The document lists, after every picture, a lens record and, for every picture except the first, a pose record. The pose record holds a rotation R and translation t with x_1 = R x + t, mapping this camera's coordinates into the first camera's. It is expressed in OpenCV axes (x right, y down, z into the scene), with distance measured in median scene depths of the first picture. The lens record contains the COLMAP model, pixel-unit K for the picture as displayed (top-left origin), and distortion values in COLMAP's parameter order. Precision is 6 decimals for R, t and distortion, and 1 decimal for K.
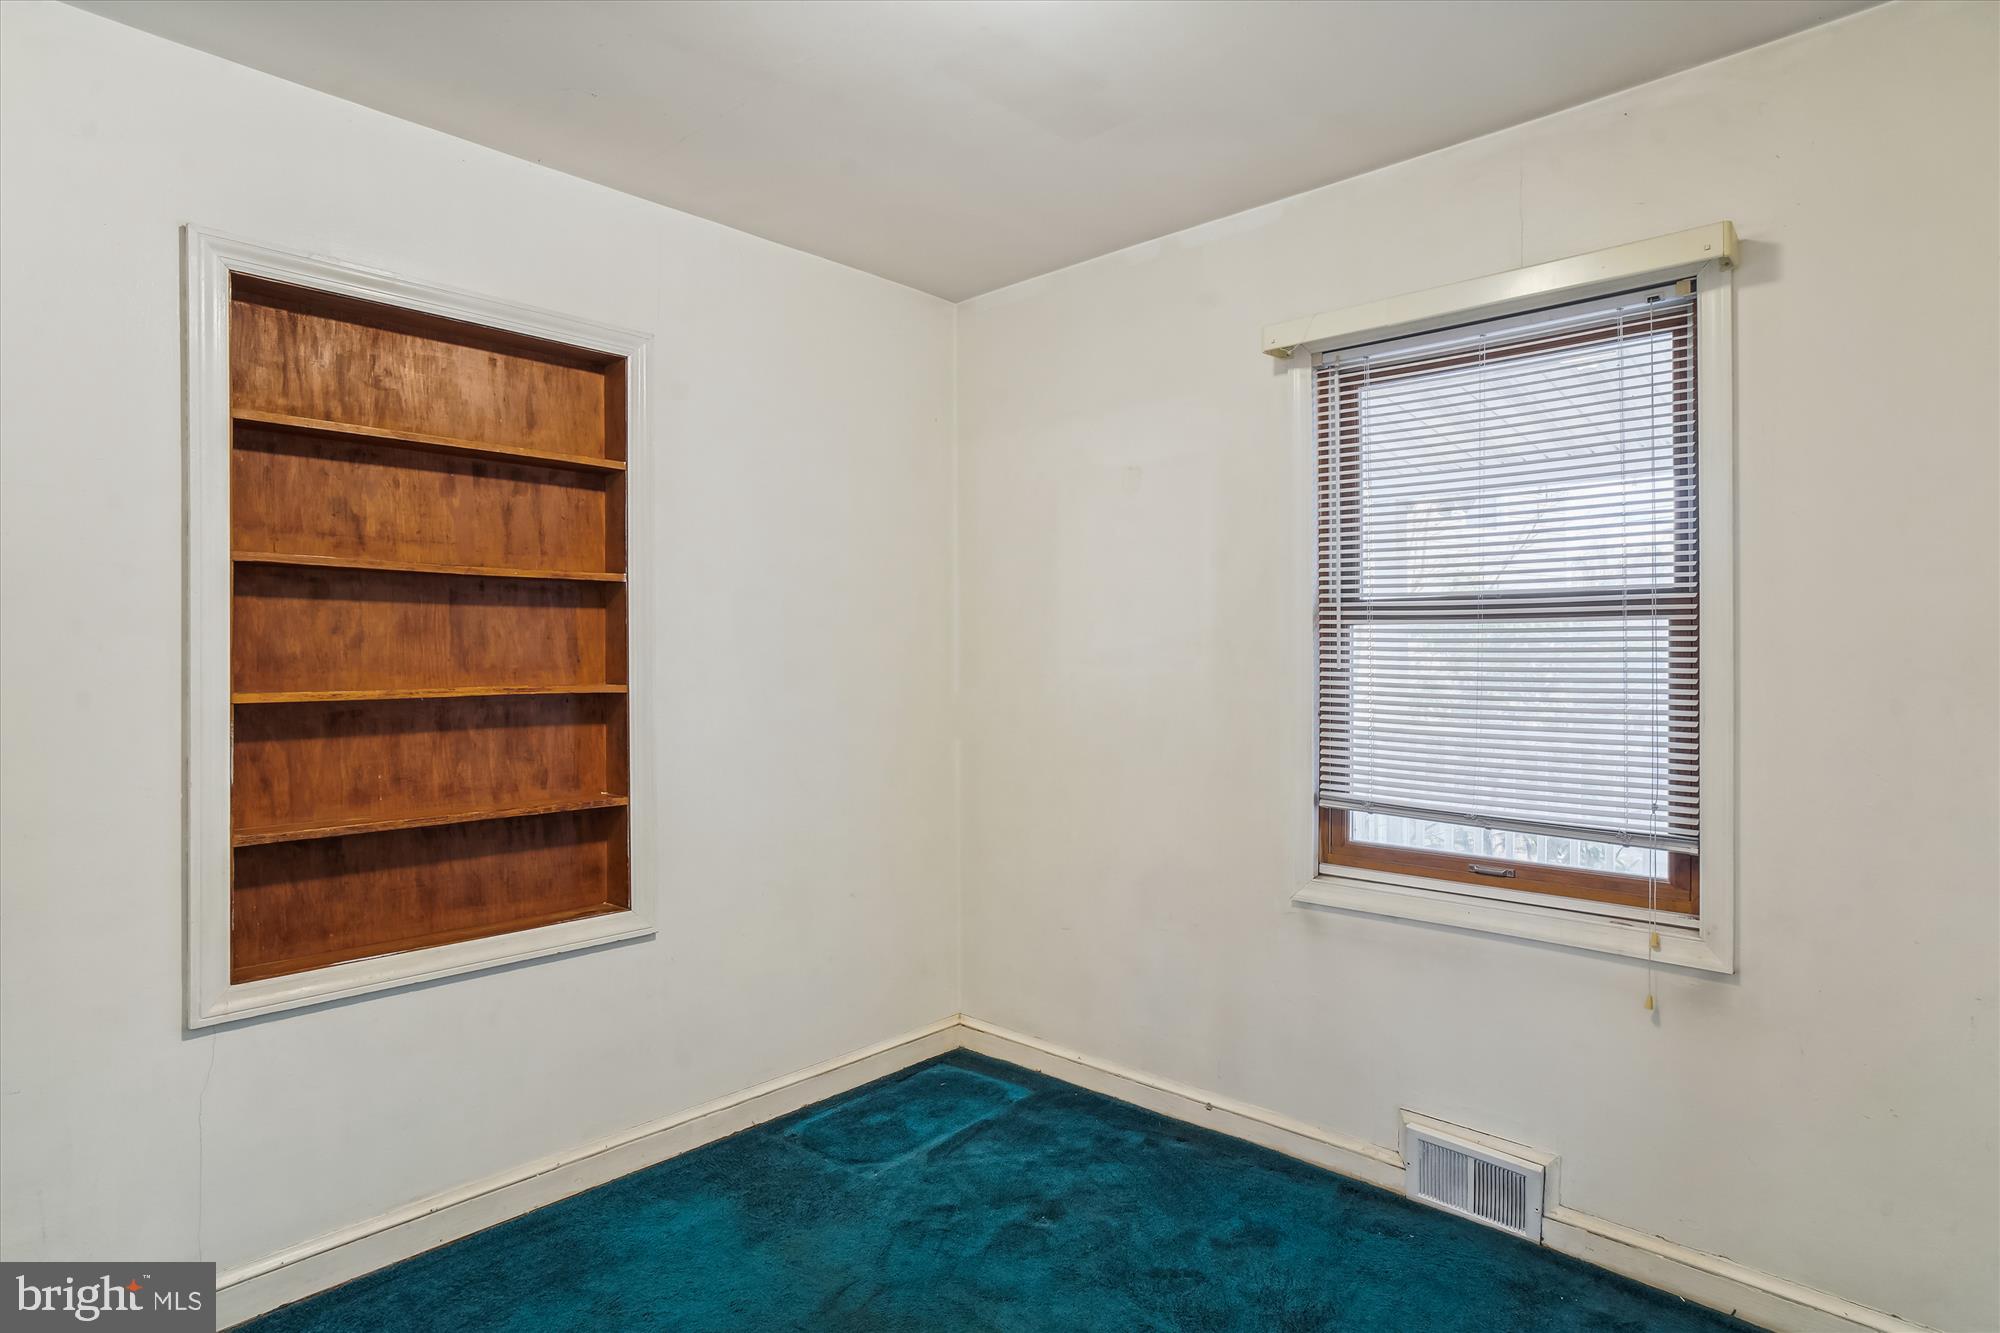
lens RADIAL K [[1057.7, 0, 1009.1], [0, 1057.7, 663.1], [0, 0, 1]] dist [-0.039108, 0.026208]
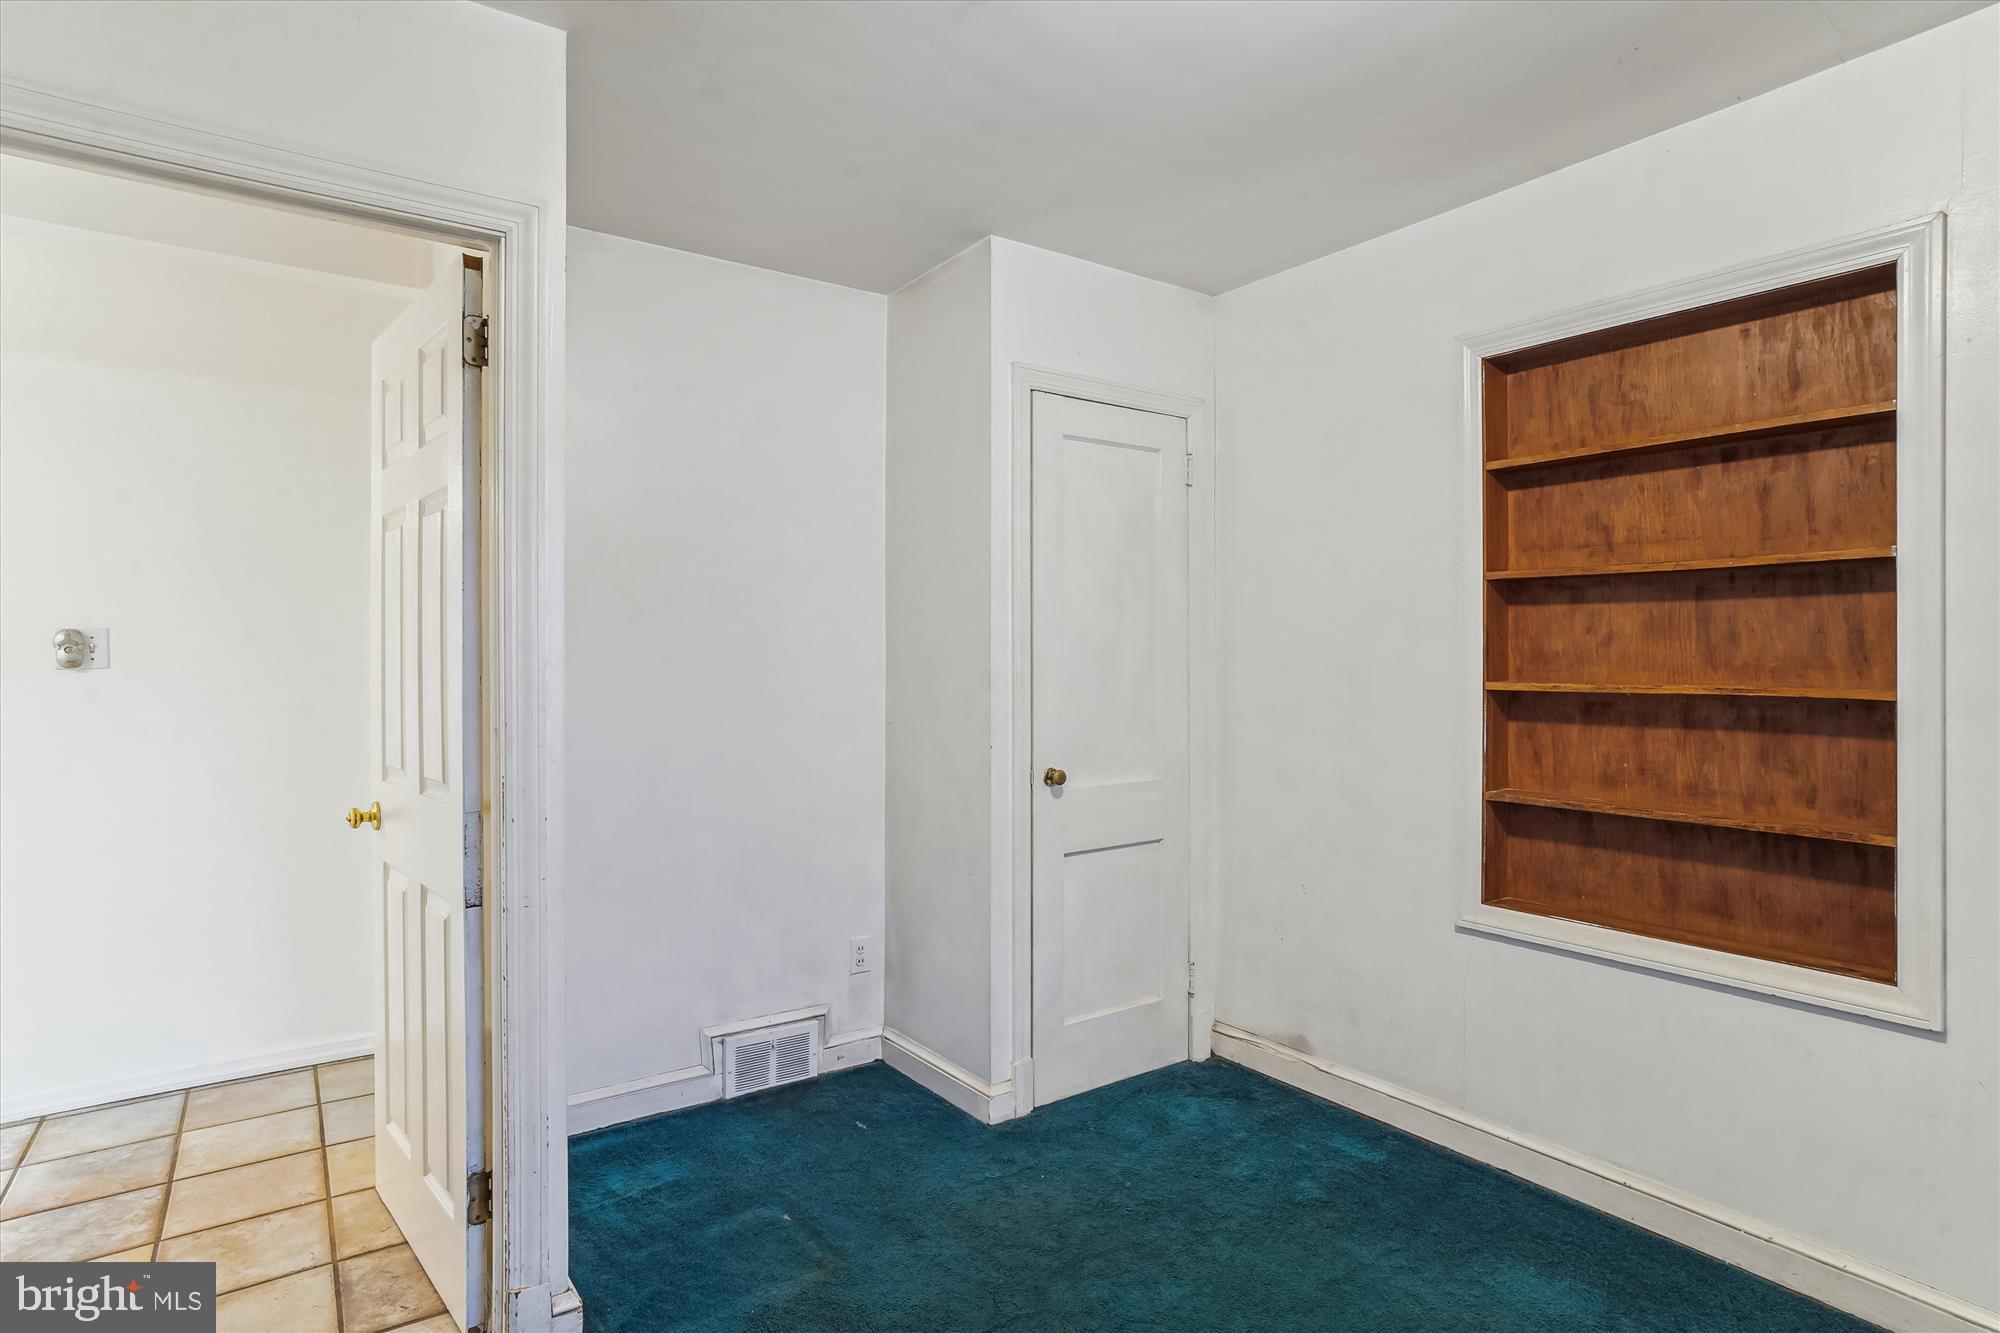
lens RADIAL K [[1057.7, 0, 1010.1], [0, 1057.7, 659.4], [0, 0, 1]] dist [-0.039108, 0.026208]
pose [[-0.197470, 0.012155, -0.980234, 0.558442], [0.000020, 0.999923, 0.012395, -0.013009], [0.980309, 0.002428, -0.197455, 0.571705]]
